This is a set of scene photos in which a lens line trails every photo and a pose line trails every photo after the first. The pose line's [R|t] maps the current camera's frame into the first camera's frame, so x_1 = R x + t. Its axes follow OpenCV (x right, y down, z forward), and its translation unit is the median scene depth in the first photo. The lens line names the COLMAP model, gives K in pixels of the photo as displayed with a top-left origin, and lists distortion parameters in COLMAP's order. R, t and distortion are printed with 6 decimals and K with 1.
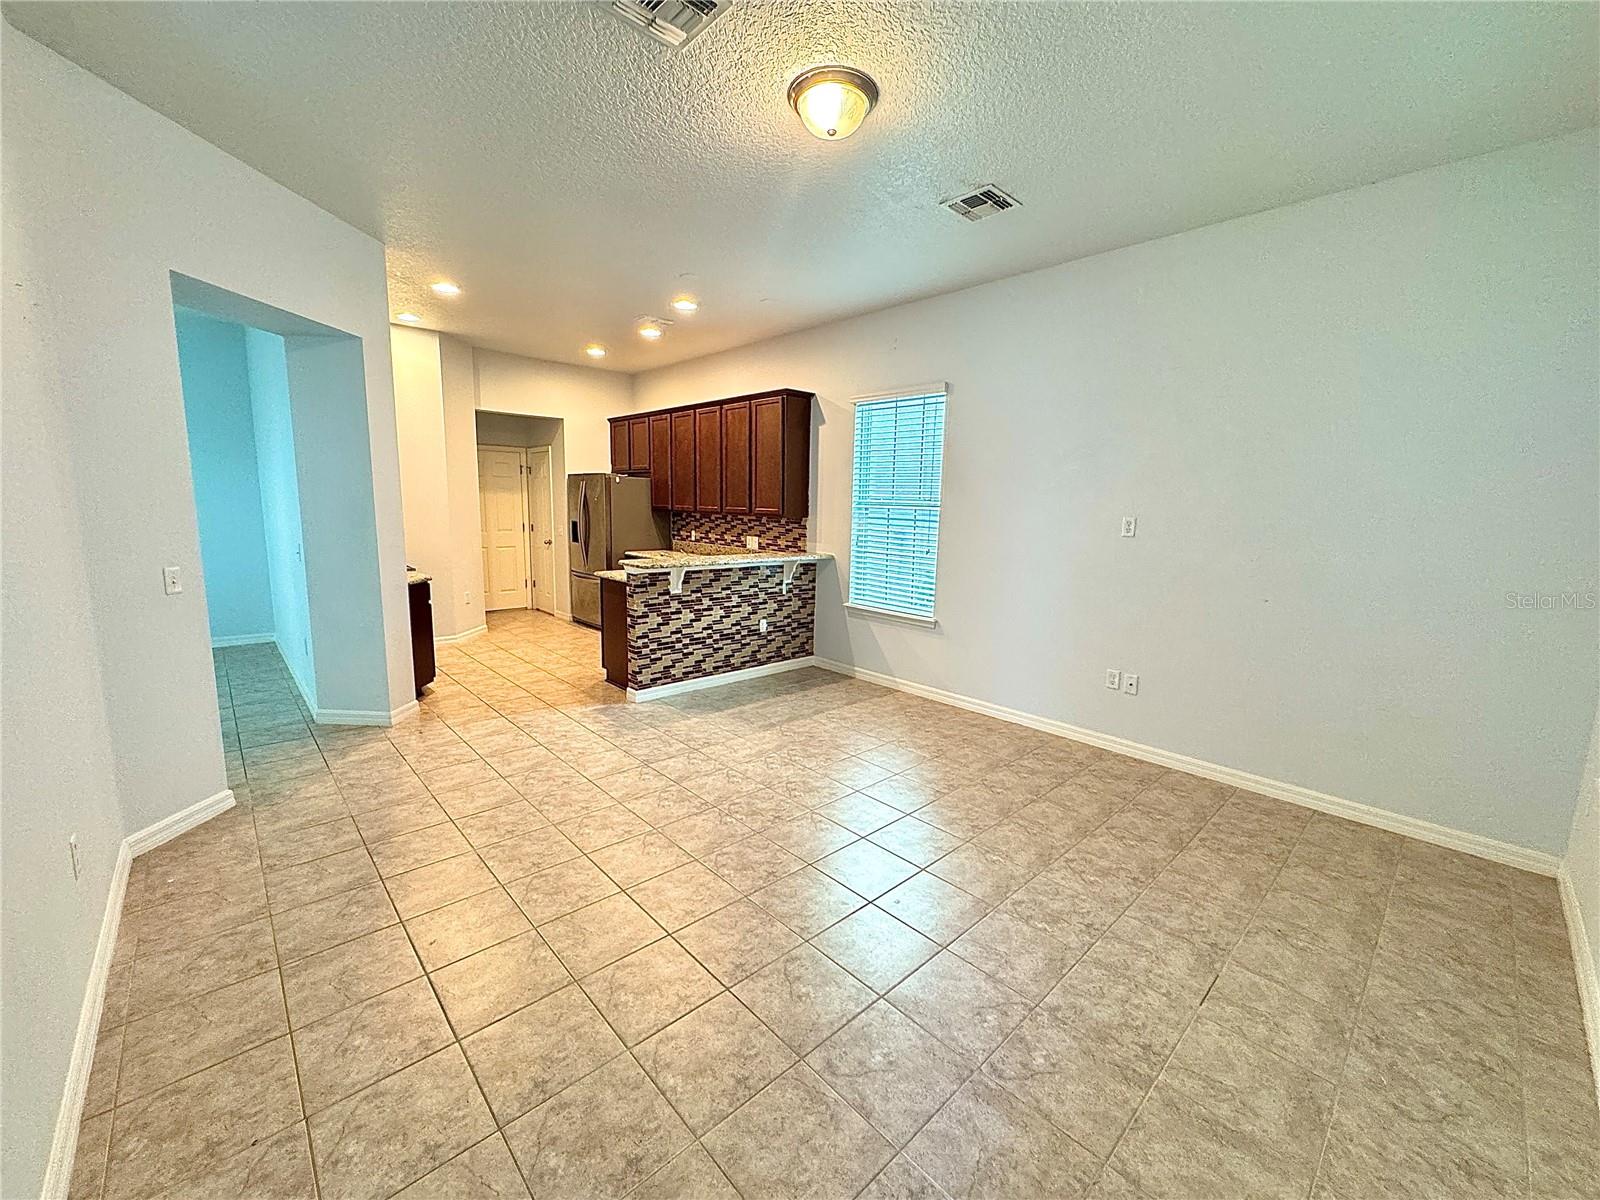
lens RADIAL K [[637.8, 0, 801.0], [0, 637.8, 597.4], [0, 0, 1]] dist [-0.002556, 0.000292]
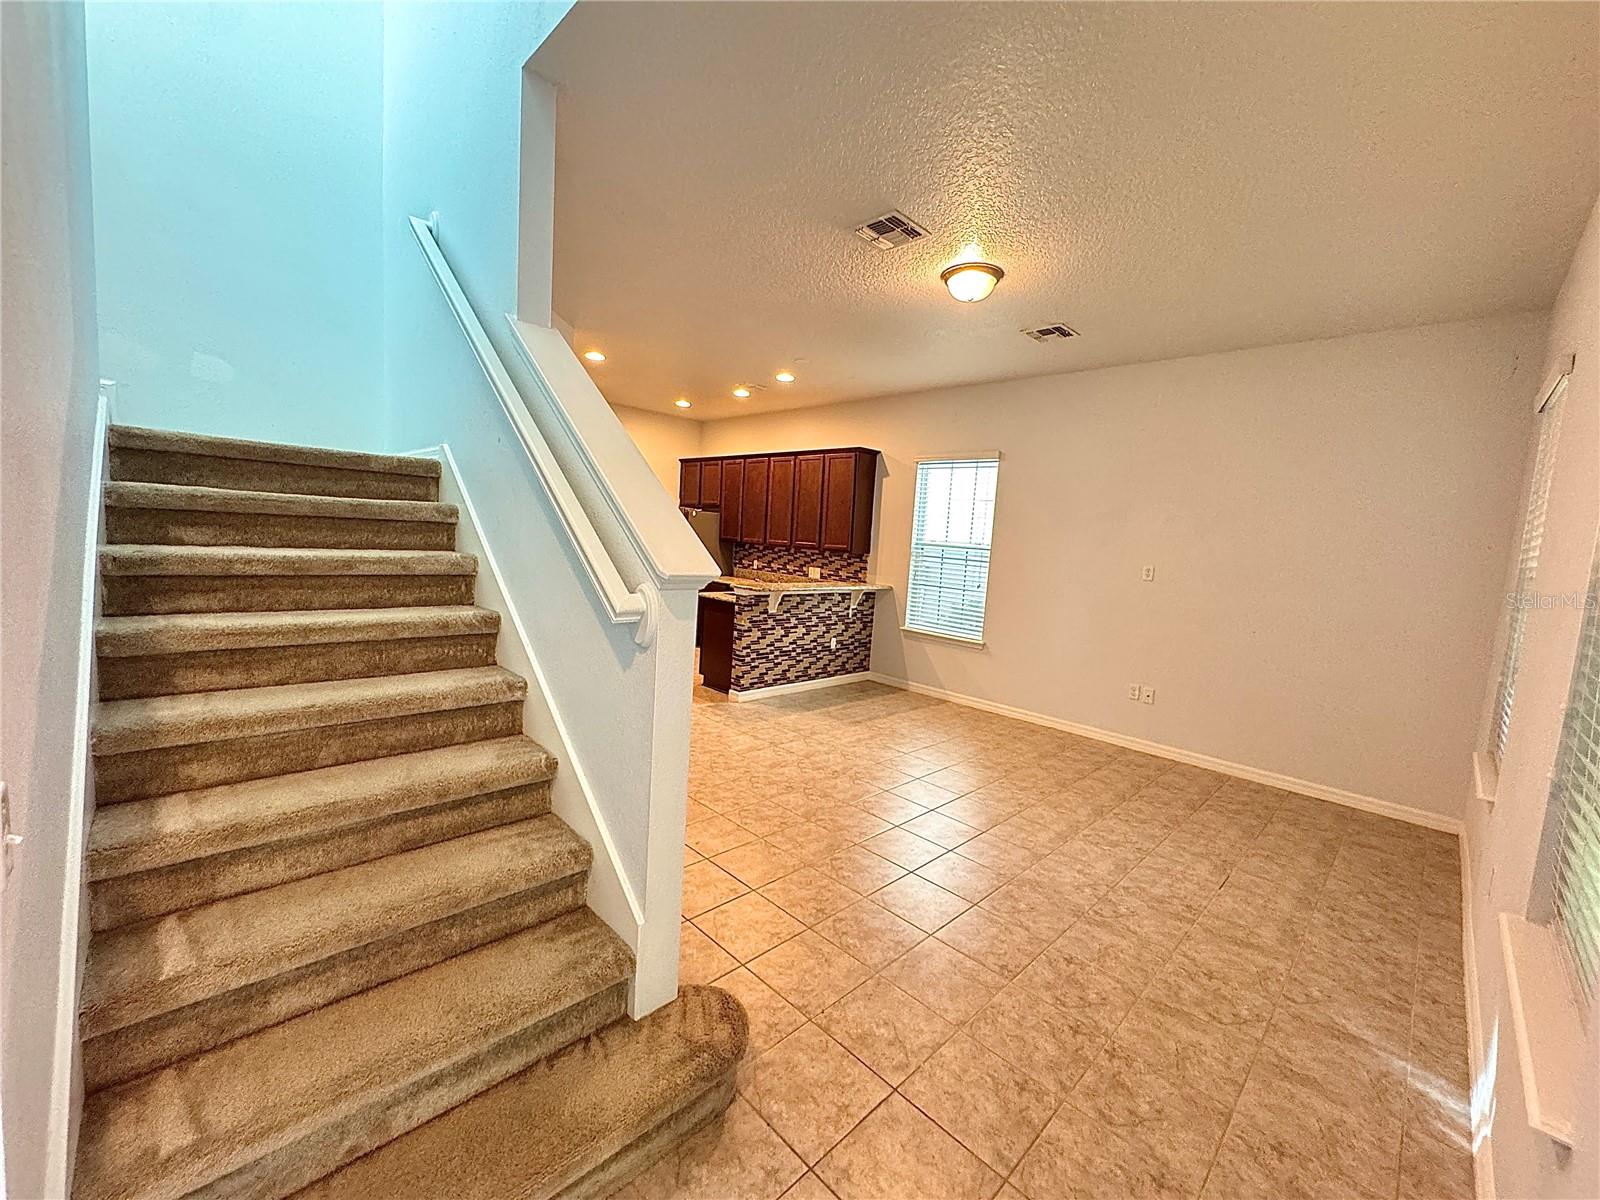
lens RADIAL K [[637.8, 0, 798.7], [0, 637.8, 598.1], [0, 0, 1]] dist [-0.002556, 0.000292]
pose [[0.998939, 0.037051, 0.027338, -0.171473], [-0.035772, 0.998308, -0.045845, 0.018517], [-0.028991, 0.044818, 0.998574, -0.201722]]
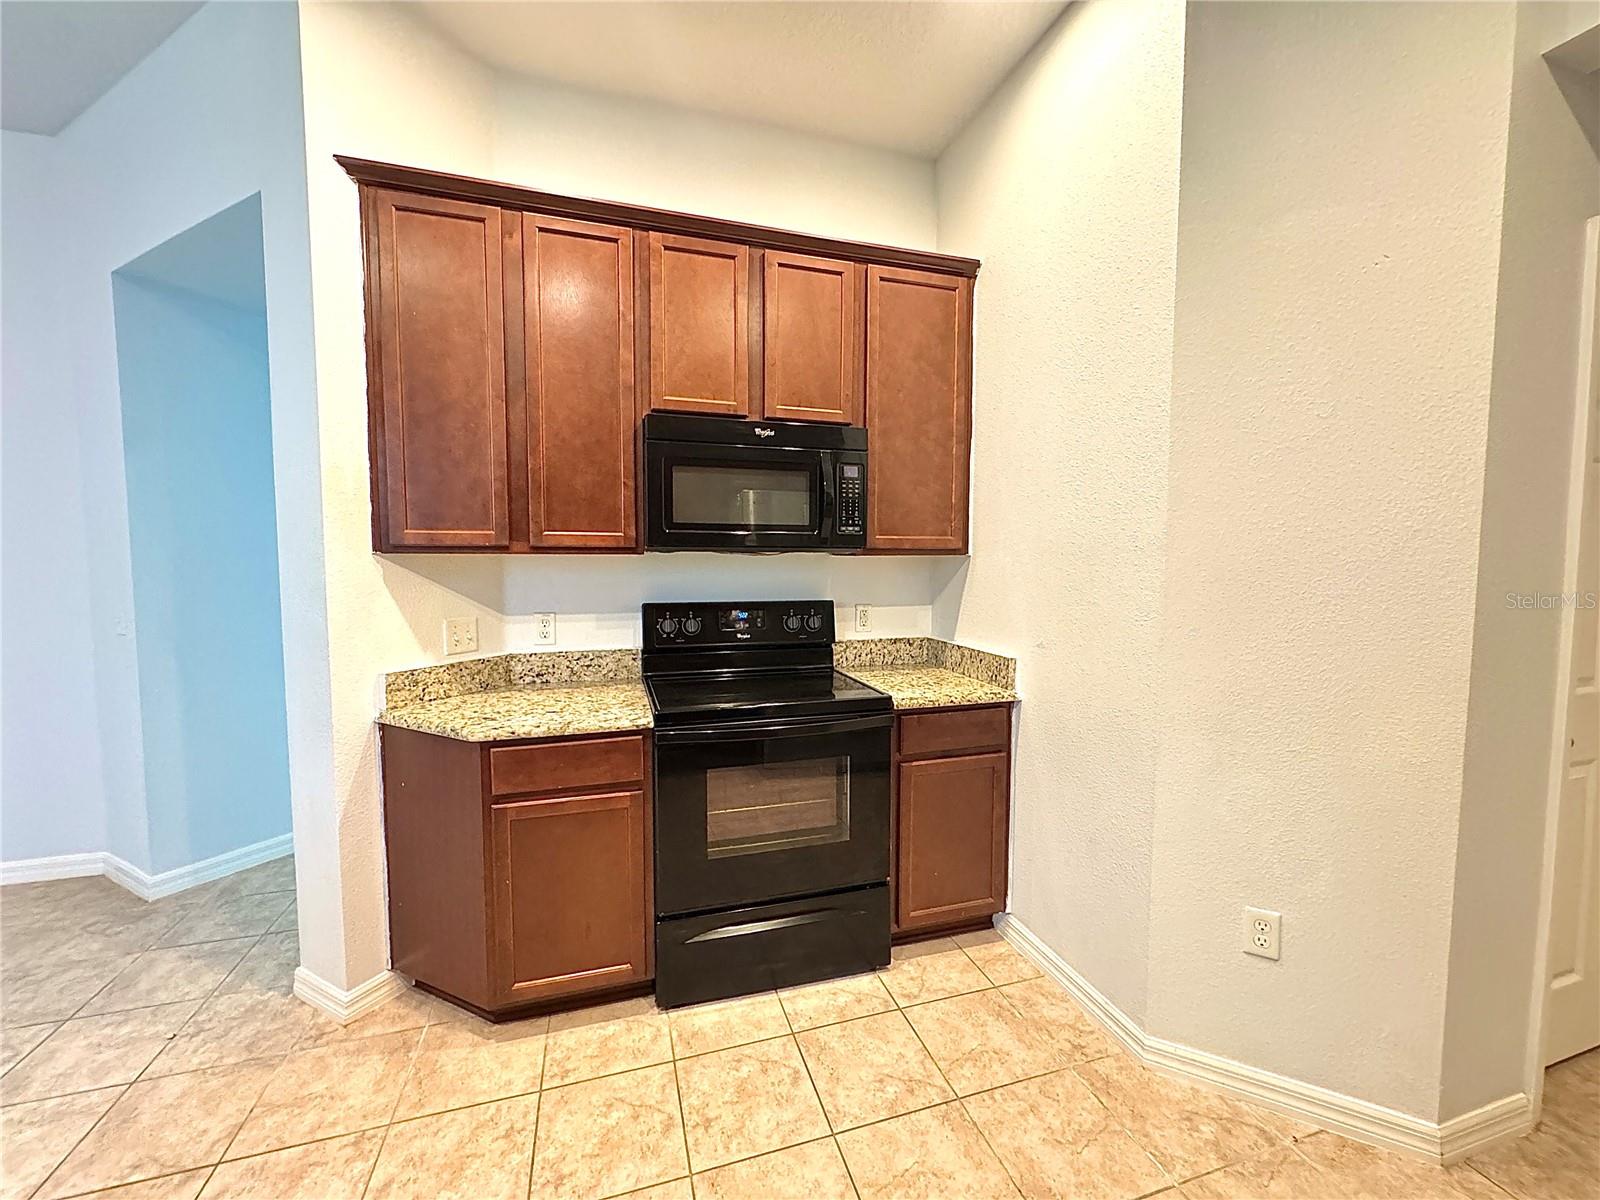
lens RADIAL K [[637.8, 0, 802.5], [0, 637.8, 596.5], [0, 0, 1]] dist [-0.002556, 0.000292]
pose [[-0.432689, 0.032763, -0.900948, -0.313555], [-0.144017, 0.983994, 0.104948, -0.159249], [0.889966, 0.175162, -0.421045, 1.205688]]
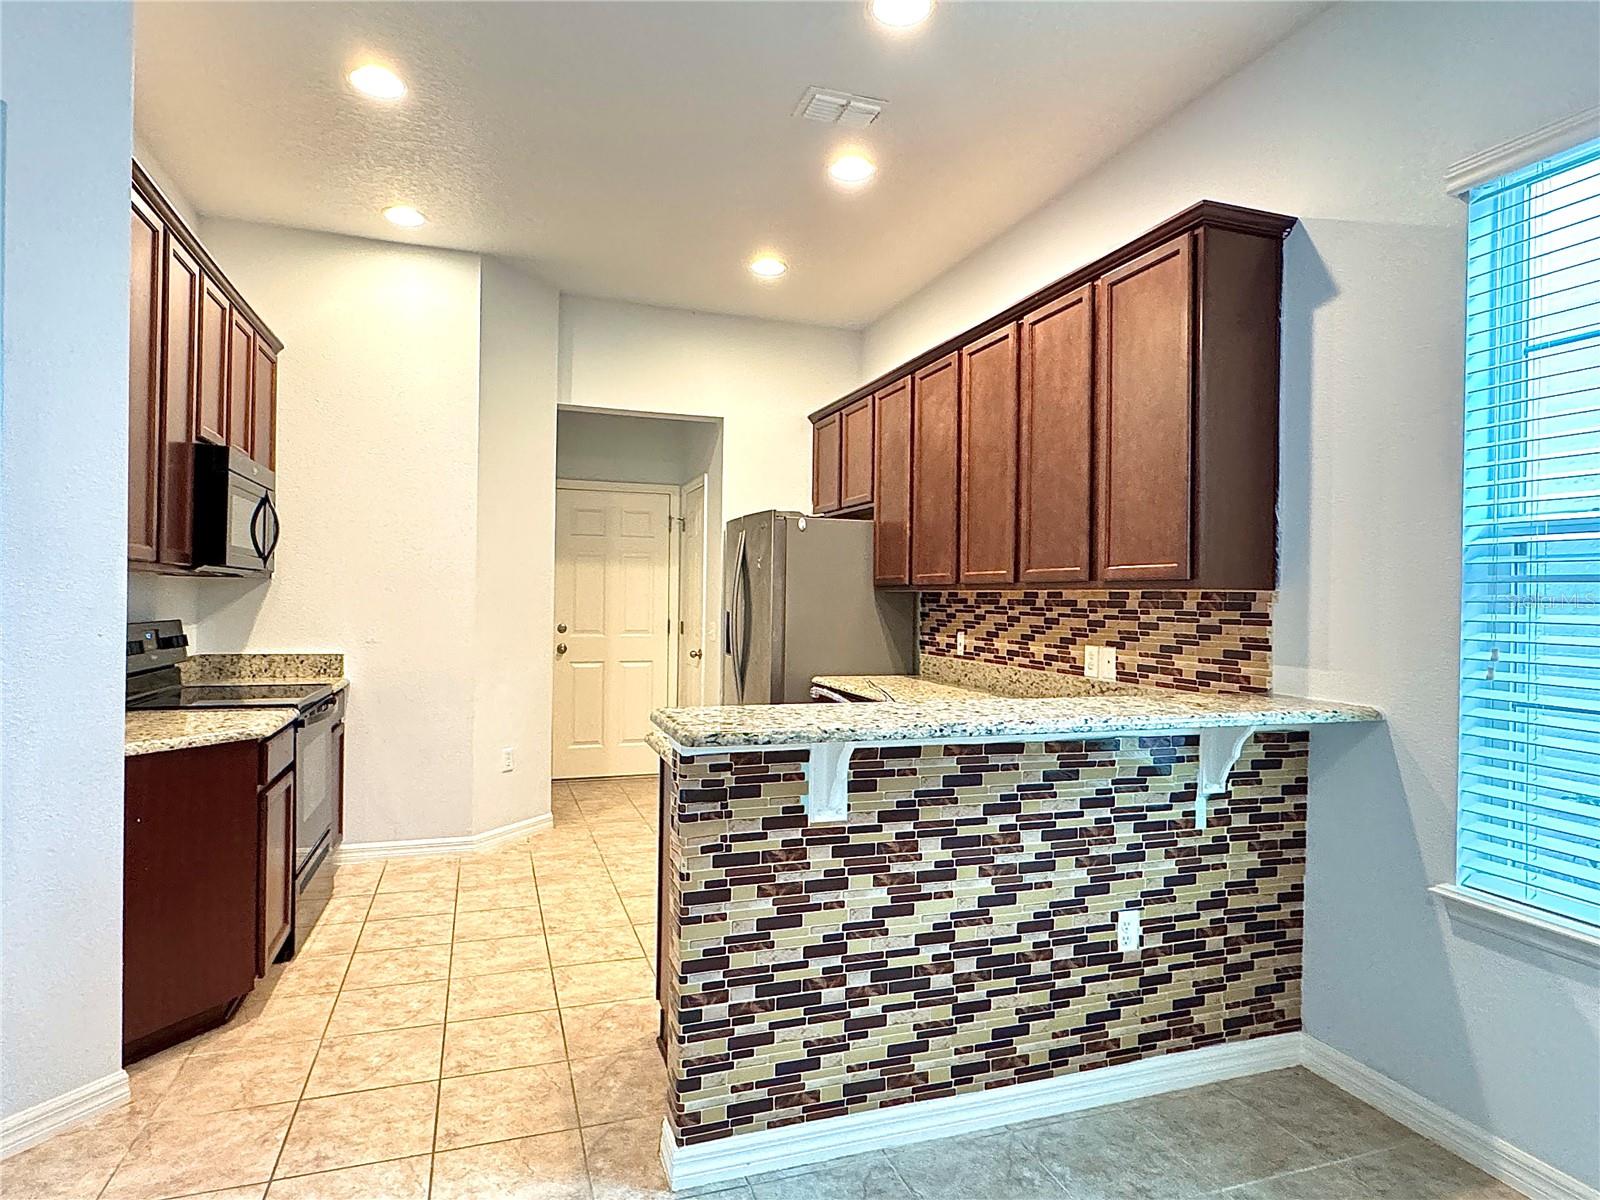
lens RADIAL K [[900.0, 0, 798.1], [0, 900.0, 599.8], [0, 0, 1]] dist [-0.002867, -0.000430]
pose [[0.915400, -0.006919, -0.402487, -0.031646], [-0.054609, 0.988475, -0.141193, -0.047581], [0.398825, 0.151227, 0.904472, 0.556597]]
